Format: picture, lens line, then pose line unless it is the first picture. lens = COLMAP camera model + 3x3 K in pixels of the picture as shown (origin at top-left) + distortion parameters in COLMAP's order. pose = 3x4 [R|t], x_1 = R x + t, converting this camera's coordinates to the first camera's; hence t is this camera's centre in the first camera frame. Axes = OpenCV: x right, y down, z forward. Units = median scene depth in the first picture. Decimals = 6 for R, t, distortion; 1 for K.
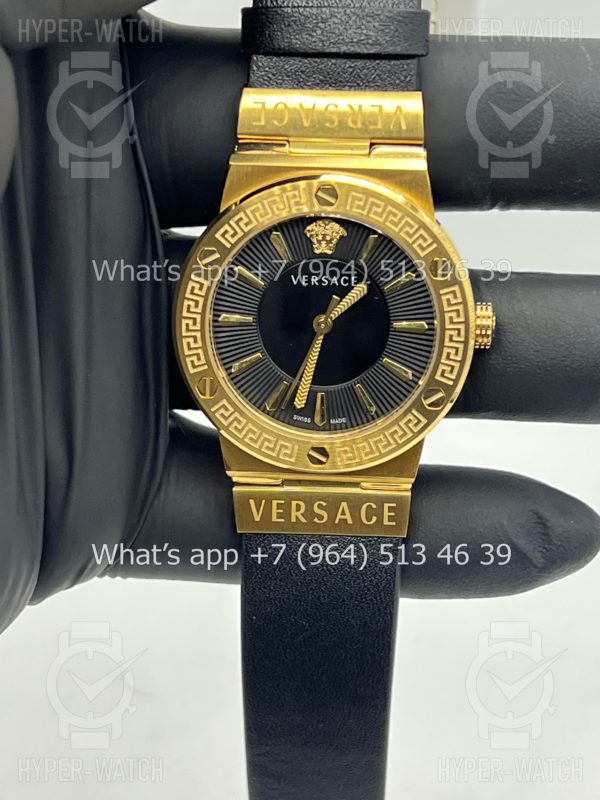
lens RADIAL K [[1806.7, 0, 300.0], [0, 1806.7, 400.0], [0, 0, 1]] dist [0.348977, -7.808958]
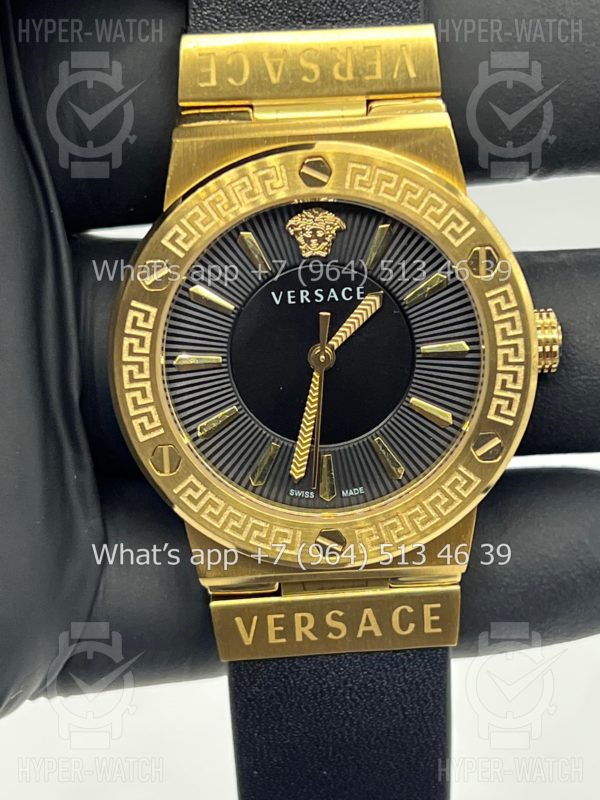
lens RADIAL K [[1806.7, 0, 300.0], [0, 1806.7, 400.0], [0, 0, 1]] dist [0.348977, -7.808958]
pose [[0.994265, -0.083857, 0.066370, -0.044486], [0.088458, 0.993636, -0.069726, 0.023679], [-0.060101, 0.075197, 0.995356, 0.297906]]
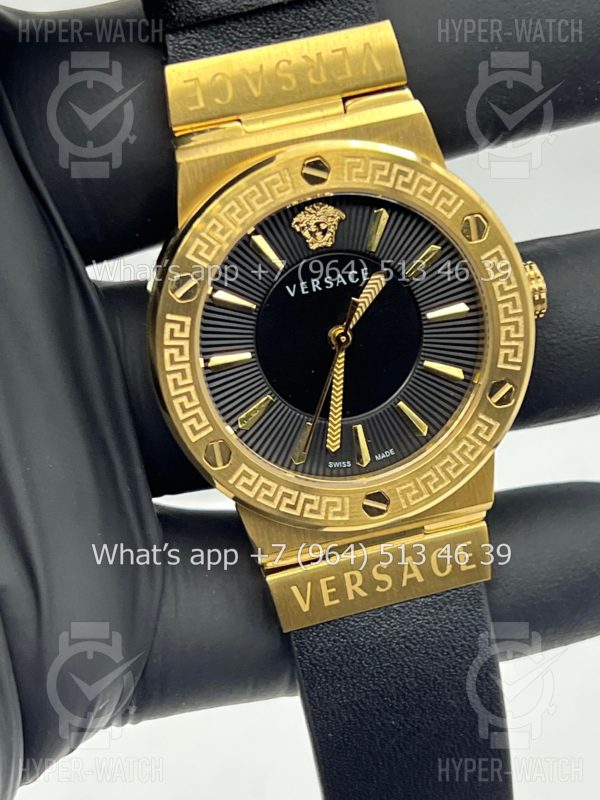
lens RADIAL K [[1806.7, 0, 300.0], [0, 1806.7, 400.0], [0, 0, 1]] dist [0.348977, -7.808958]
pose [[0.947013, -0.249088, 0.202782, -0.168394], [0.260658, 0.964899, -0.032064, 0.004291], [-0.187678, 0.083222, 0.978699, 0.248659]]
